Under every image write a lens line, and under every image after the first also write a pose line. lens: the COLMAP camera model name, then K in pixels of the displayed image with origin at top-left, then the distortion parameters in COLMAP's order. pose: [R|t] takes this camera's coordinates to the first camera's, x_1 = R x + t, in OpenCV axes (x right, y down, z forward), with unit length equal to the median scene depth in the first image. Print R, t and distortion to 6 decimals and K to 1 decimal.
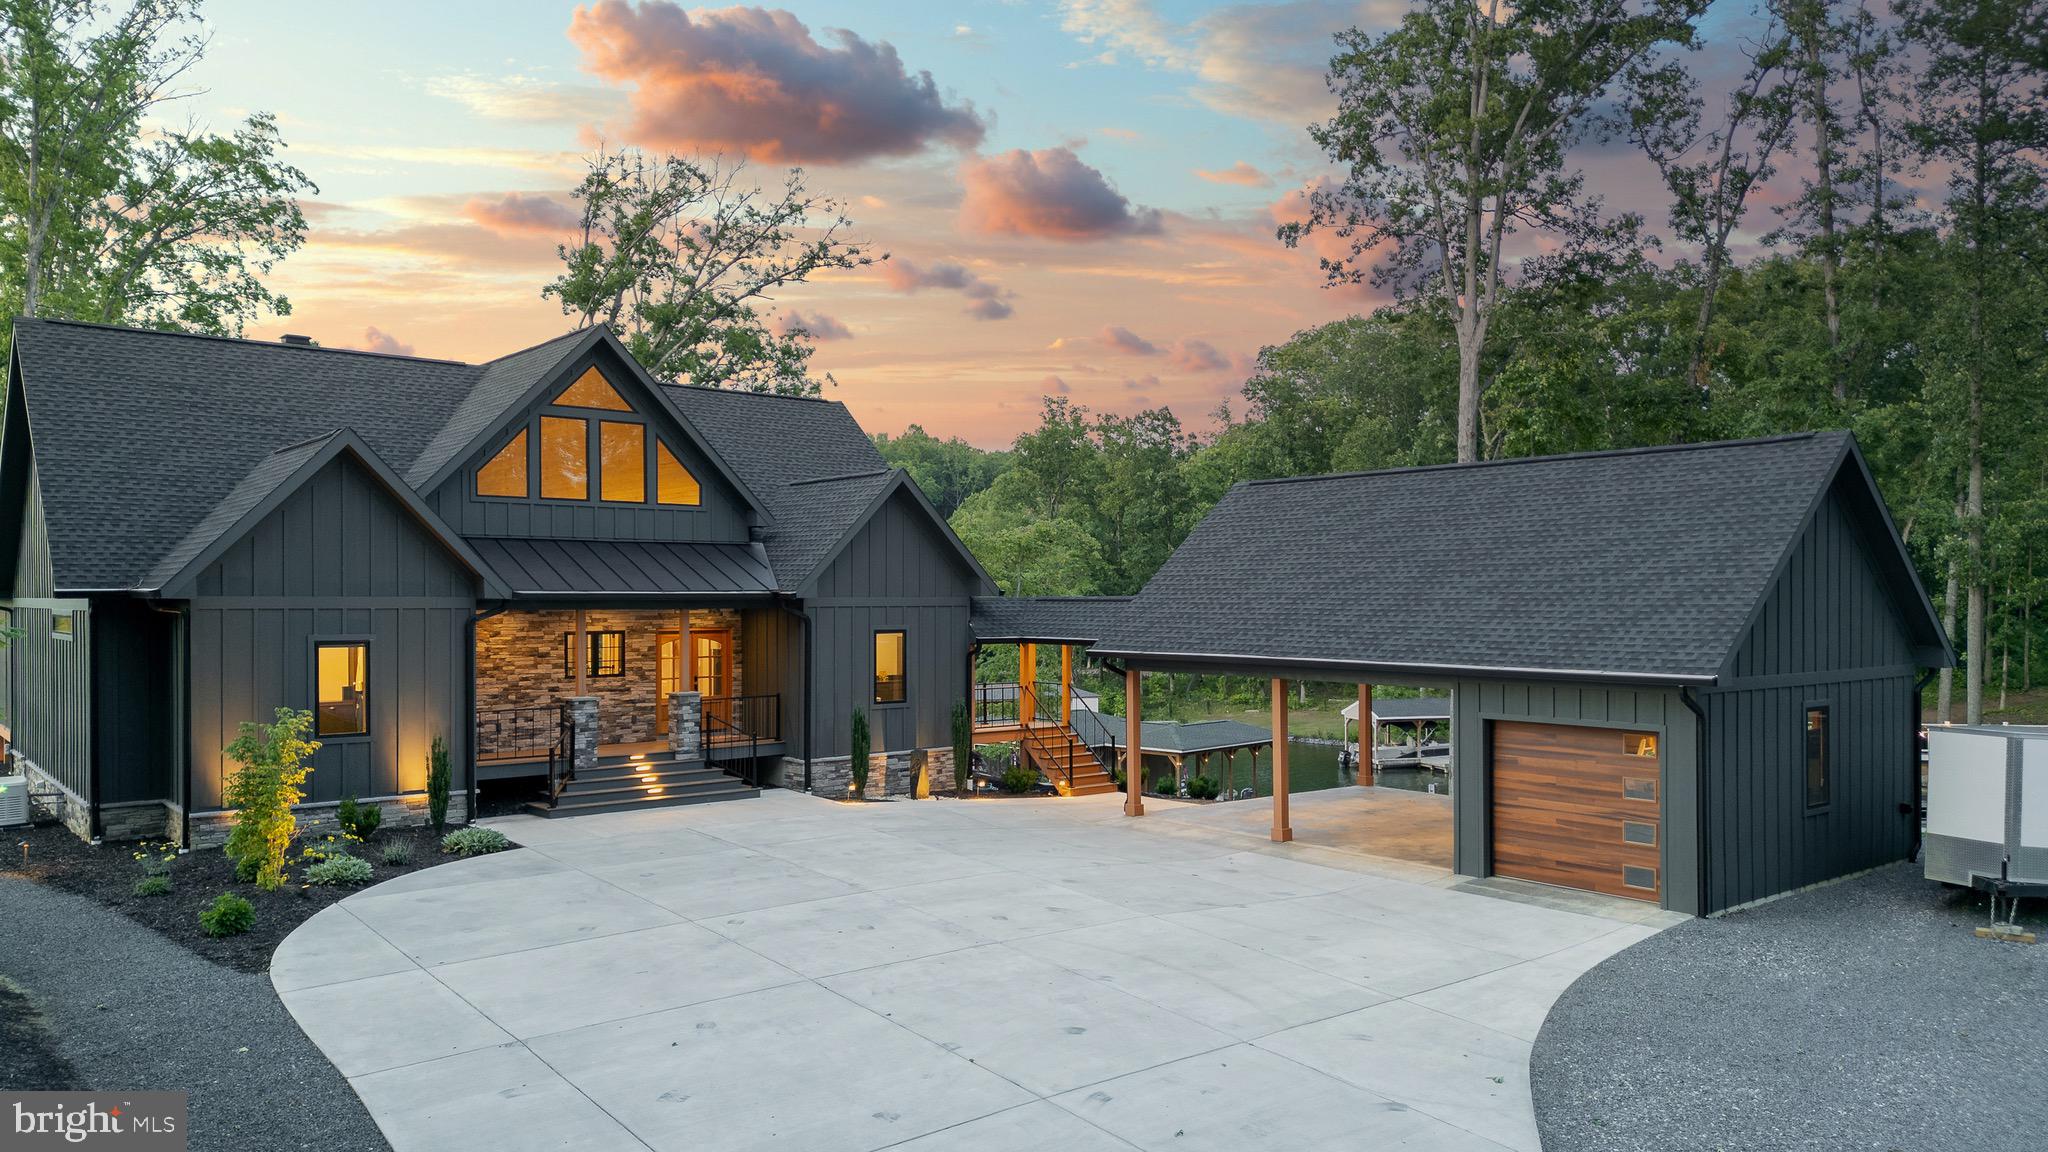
lens RADIAL K [[1436.2, 0, 1033.7], [0, 1436.2, 610.0], [0, 0, 1]] dist [0.082128, -0.083389]
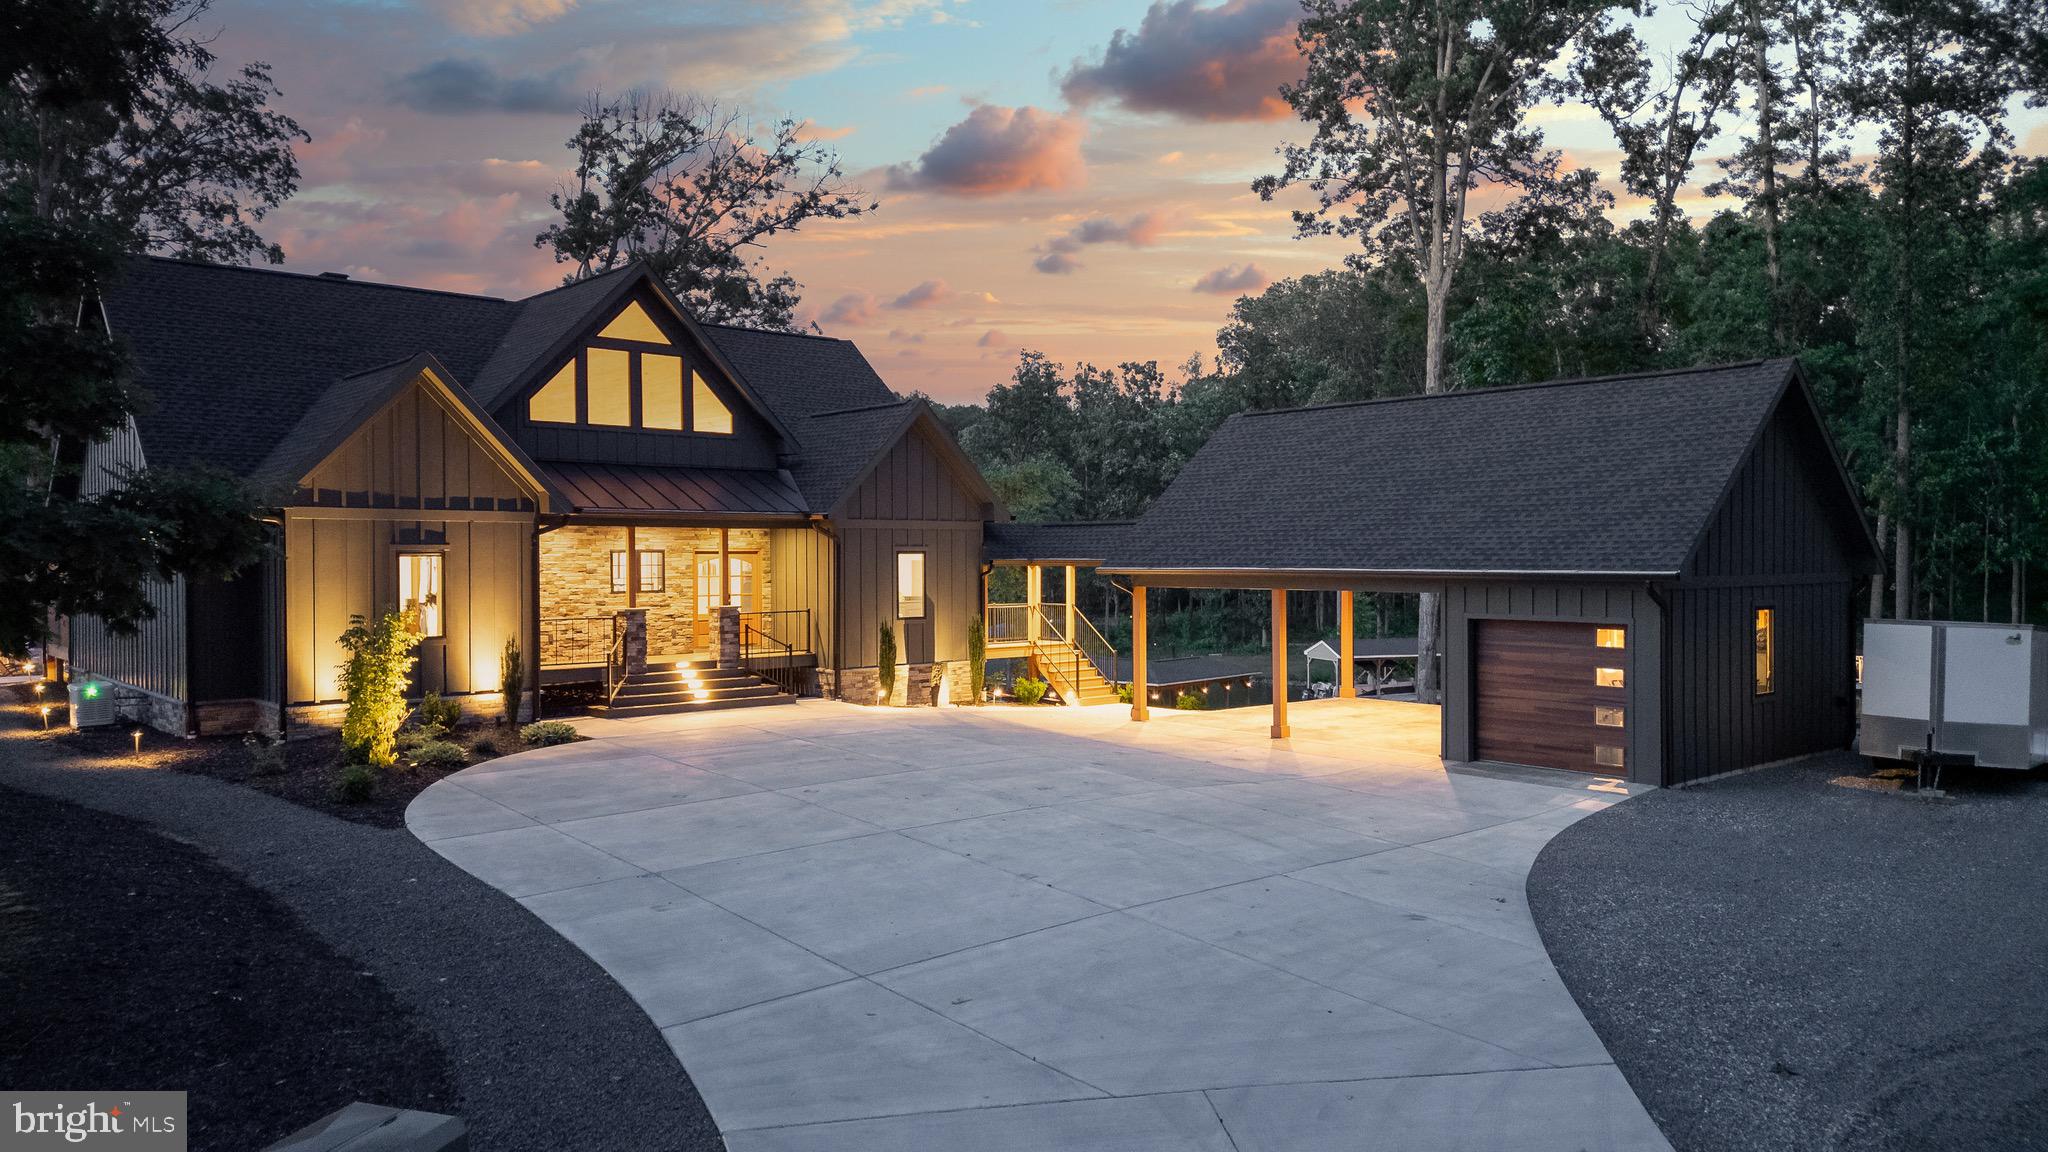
lens RADIAL K [[1421.0, 0, 1033.2], [0, 1421.0, 576.1], [0, 0, 1]] dist [0.088987, -0.093858]
pose [[0.999501, -0.002006, 0.031515, -0.046487], [0.001767, 0.999969, 0.007613, 0.027884], [-0.031529, -0.007554, 0.999474, -0.069674]]
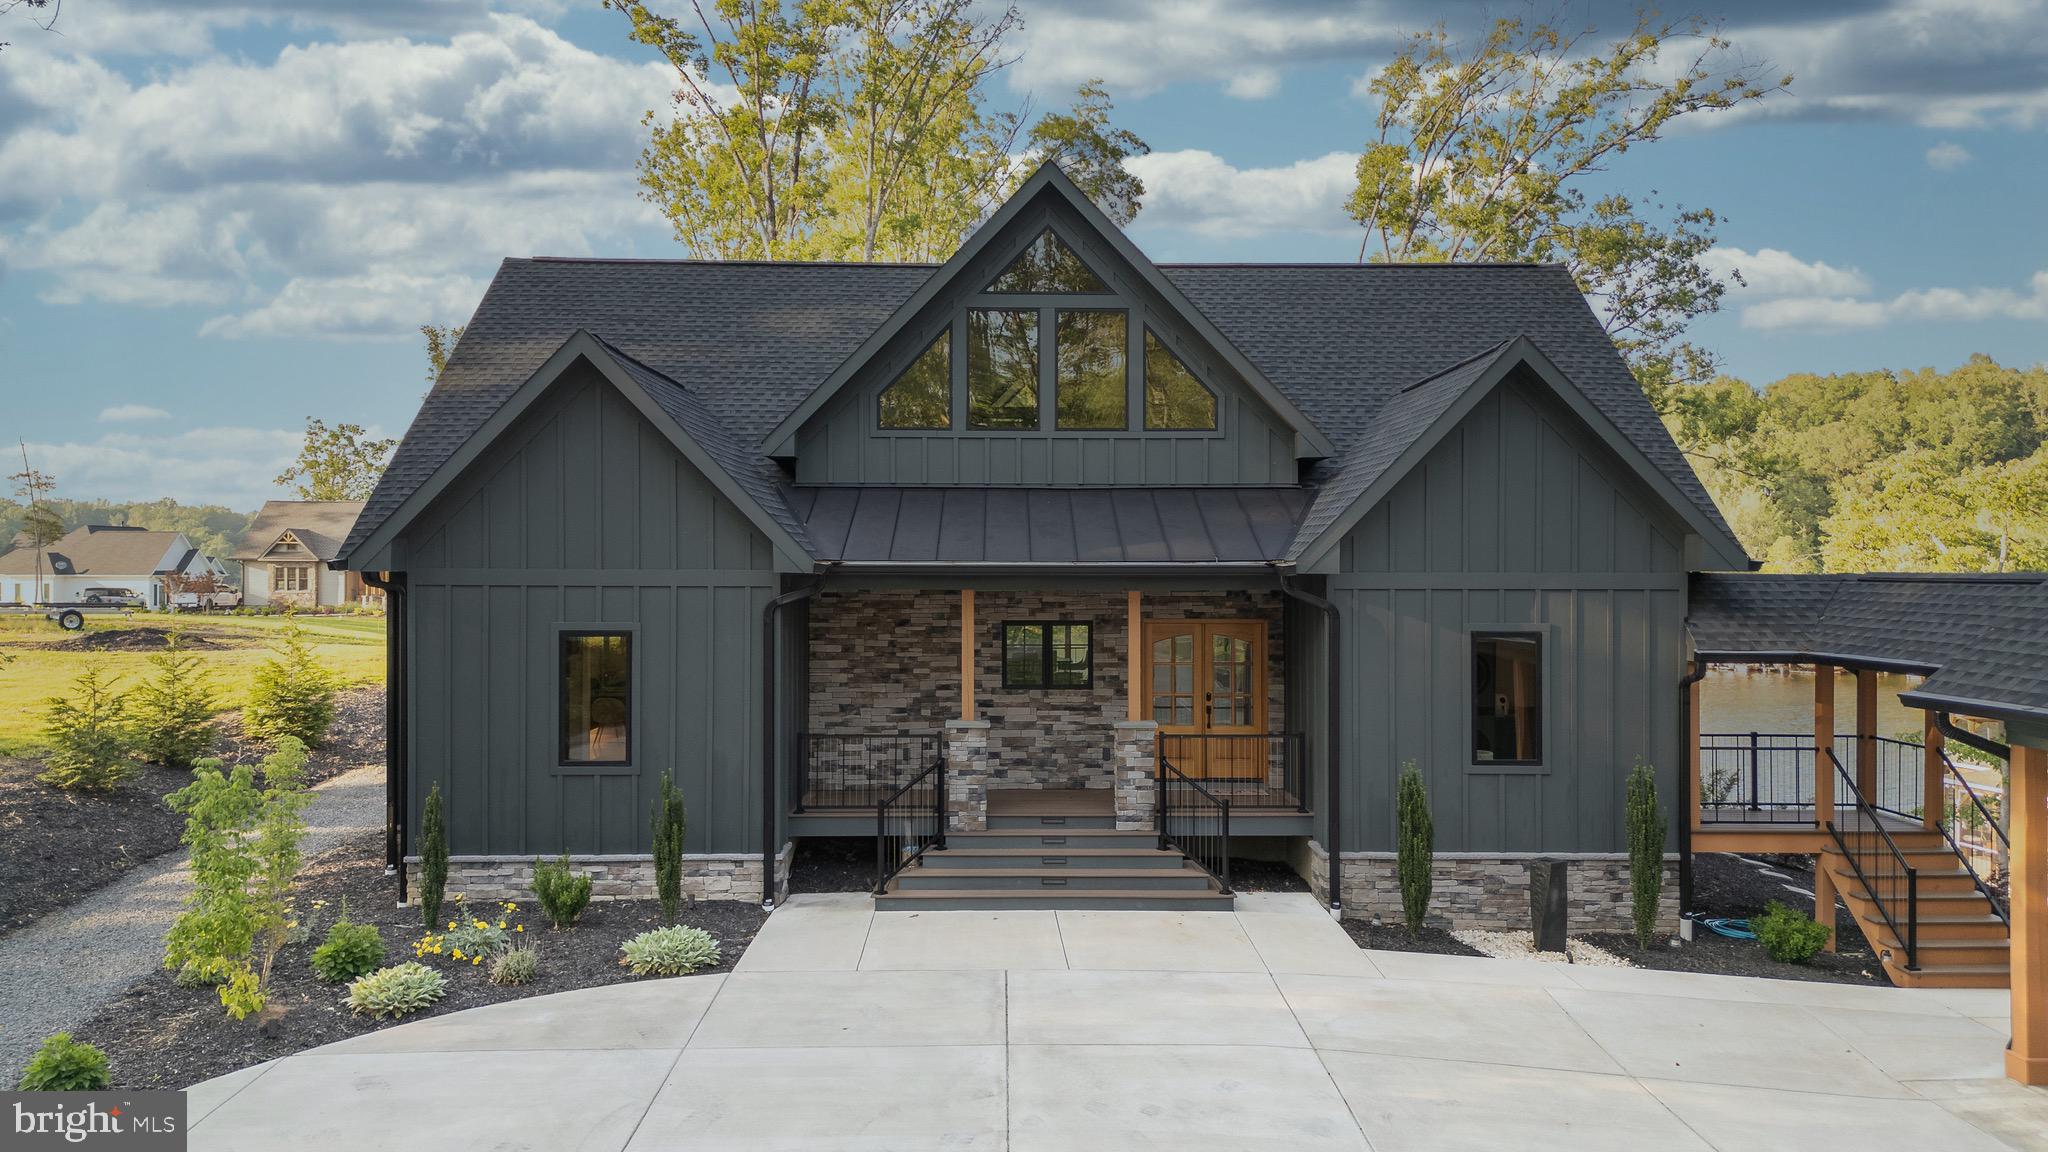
lens RADIAL K [[1430.6, 0, 1027.9], [0, 1430.6, 572.5], [0, 0, 1]] dist [0.072121, -0.076780]
pose [[0.780805, 0.004081, -0.624762, 0.113727], [-0.008105, 0.999961, -0.003598, -0.005699], [0.624722, 0.007873, 0.780807, 0.494401]]
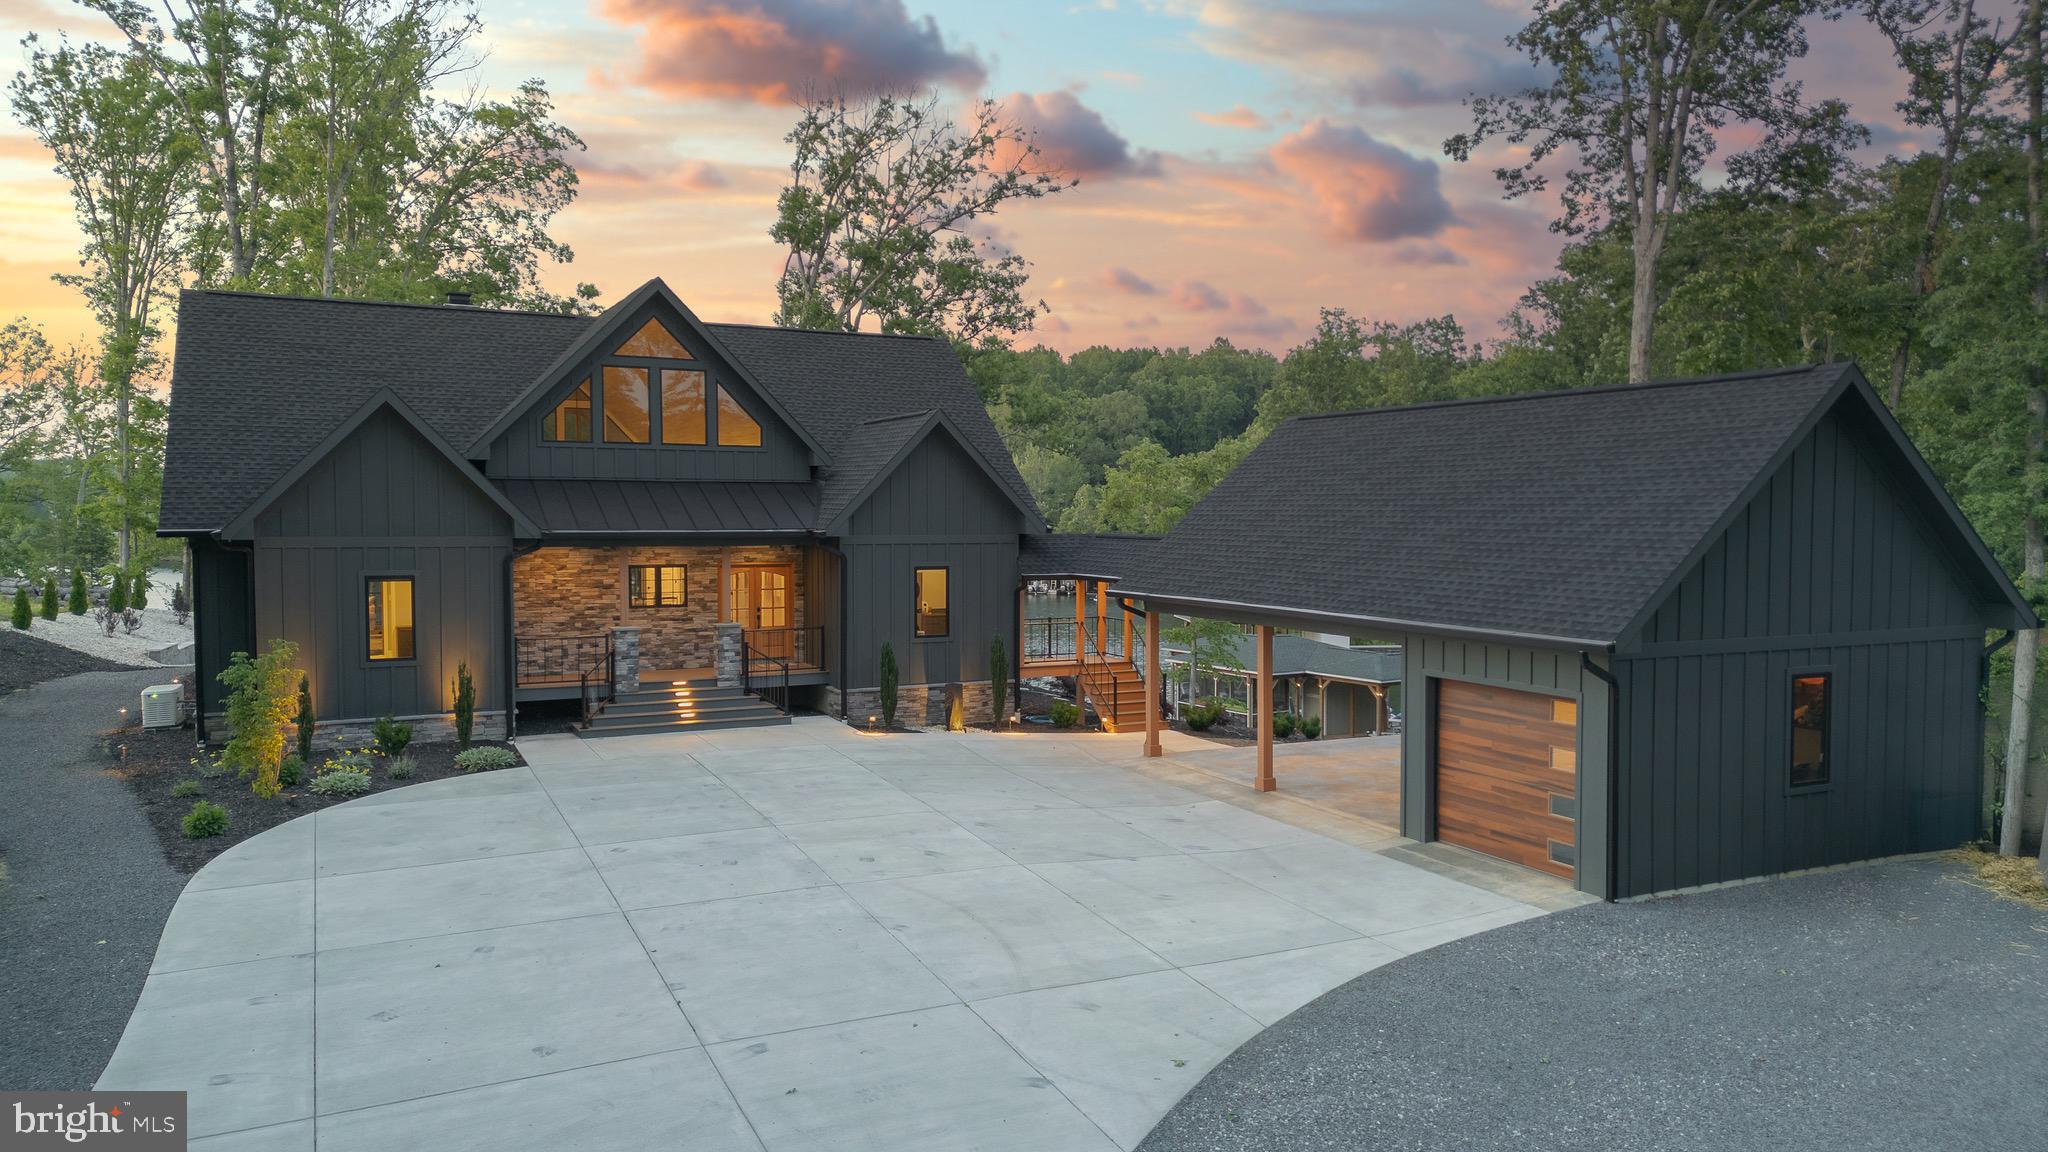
lens RADIAL K [[1421.0, 0, 1033.2], [0, 1421.0, 576.1], [0, 0, 1]] dist [0.088987, -0.093858]
pose [[0.973250, 0.013757, -0.229338, 0.225491], [-0.004948, 0.999229, 0.038940, -0.020860], [0.229697, -0.036764, 0.972568, 0.026958]]
